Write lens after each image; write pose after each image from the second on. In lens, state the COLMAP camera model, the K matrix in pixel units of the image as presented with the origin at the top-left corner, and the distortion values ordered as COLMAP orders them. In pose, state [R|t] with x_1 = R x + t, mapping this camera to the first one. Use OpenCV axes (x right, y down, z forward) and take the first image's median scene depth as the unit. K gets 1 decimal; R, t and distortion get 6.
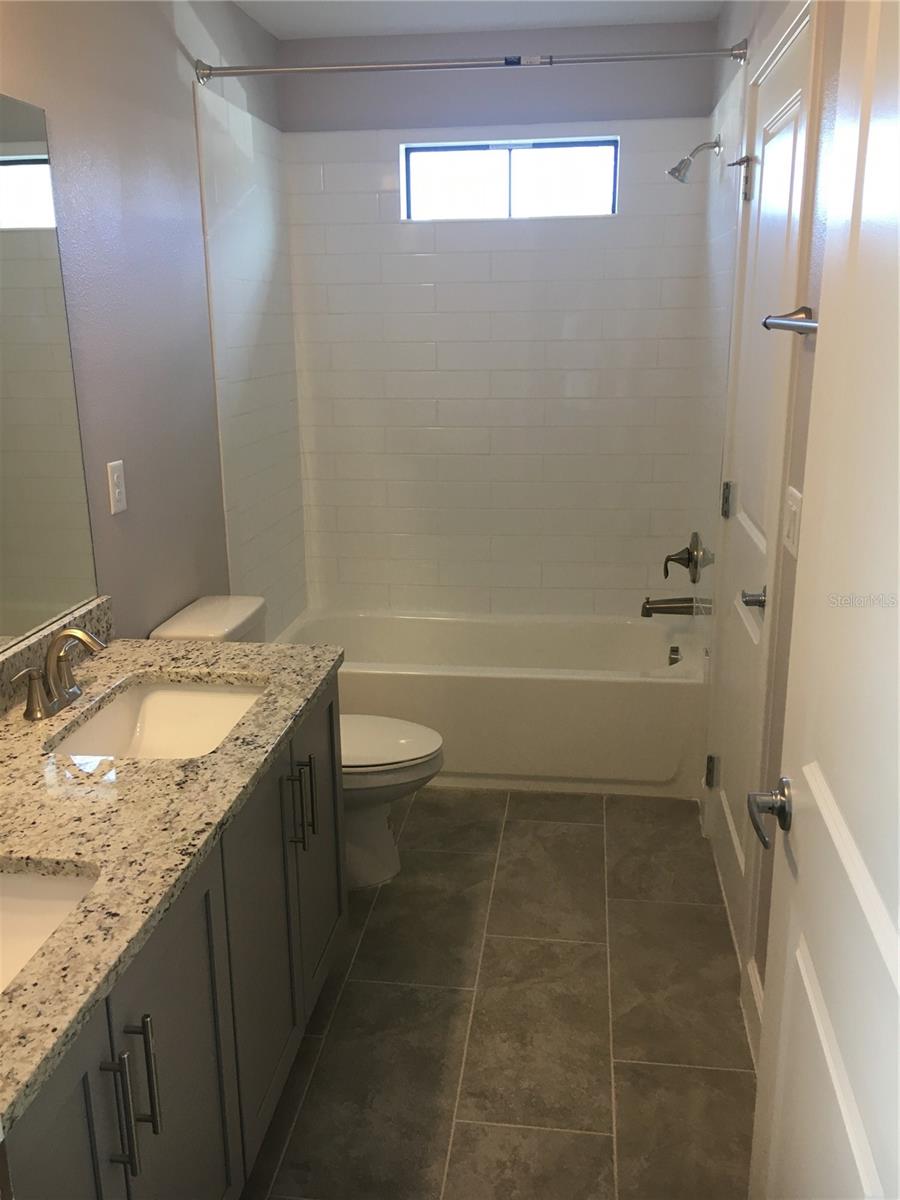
lens RADIAL K [[1024.0, 0, 462.6], [0, 1024.0, 592.4], [0, 0, 1]] dist [0.067142, -0.084416]
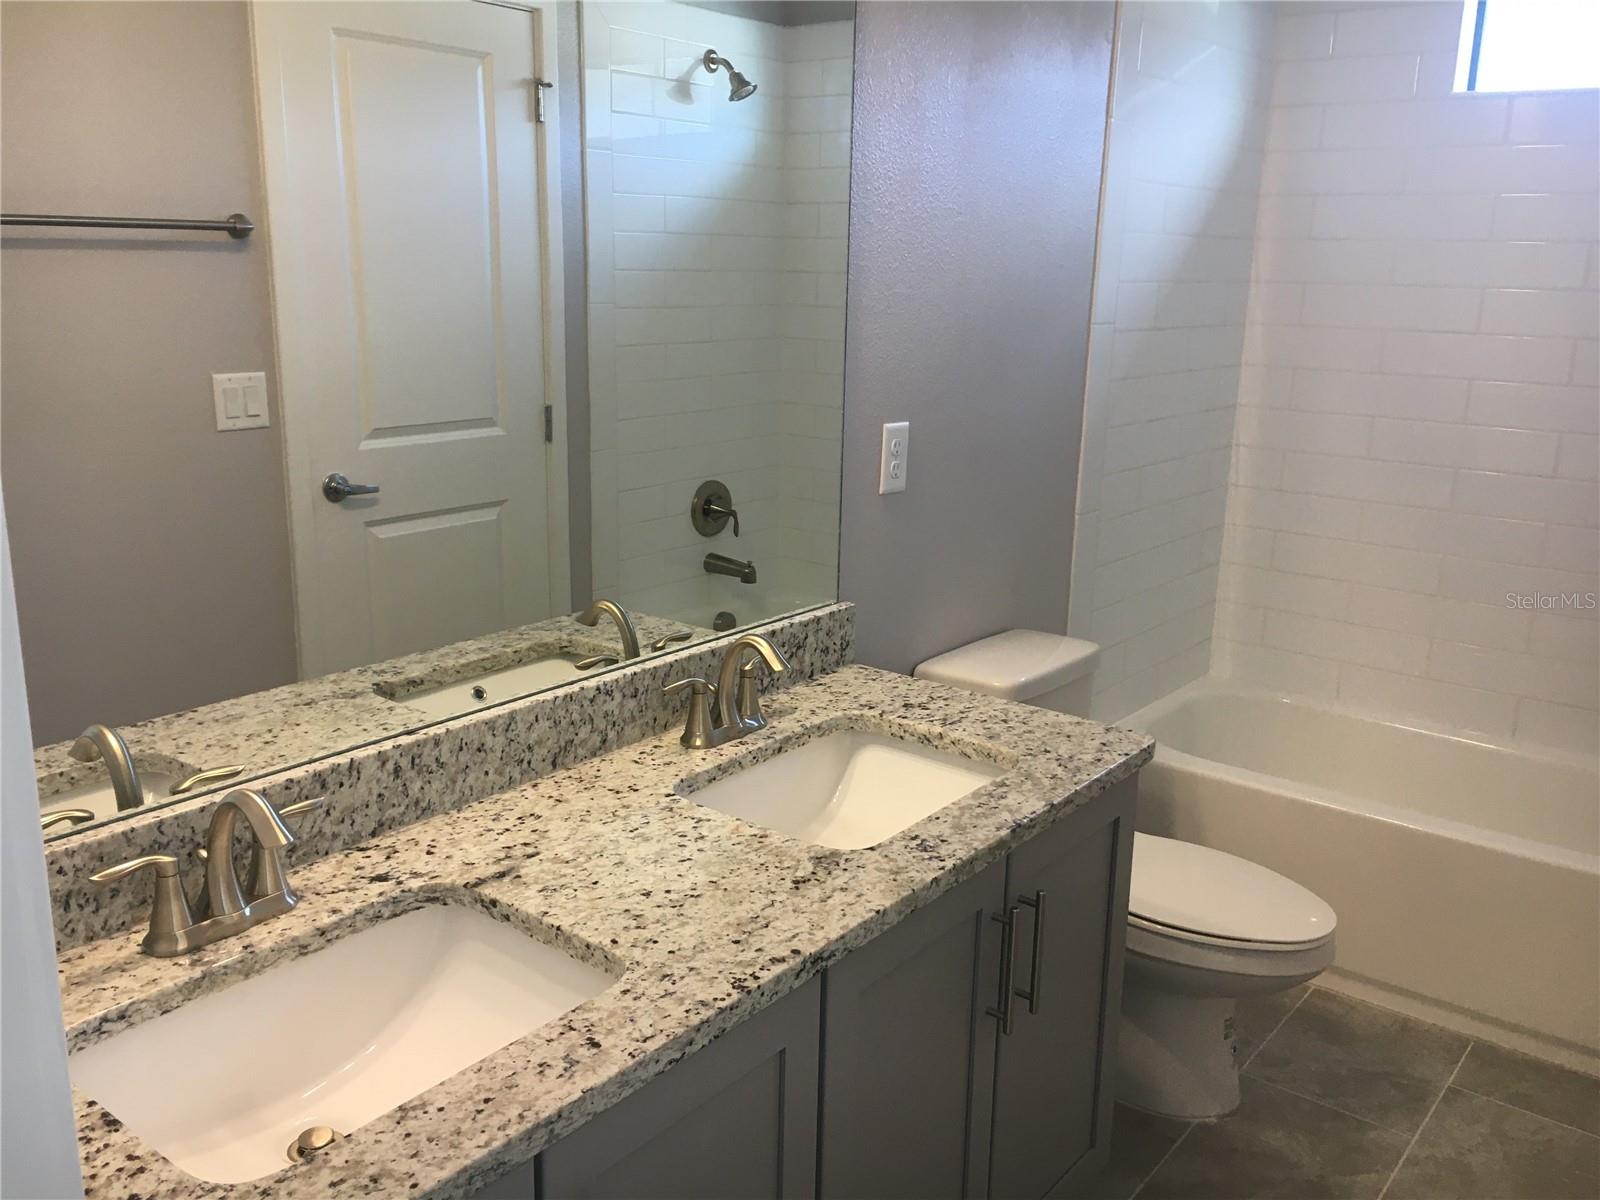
lens RADIAL K [[1365.4, 0, 789.4], [0, 1365.4, 608.6], [0, 0, 1]] dist [0.067142, -0.084416]
pose [[0.851533, 0.155063, -0.500847, 0.127796], [-0.164588, 0.986034, 0.025449, -0.012625], [0.497798, 0.060763, 0.865162, 0.176872]]
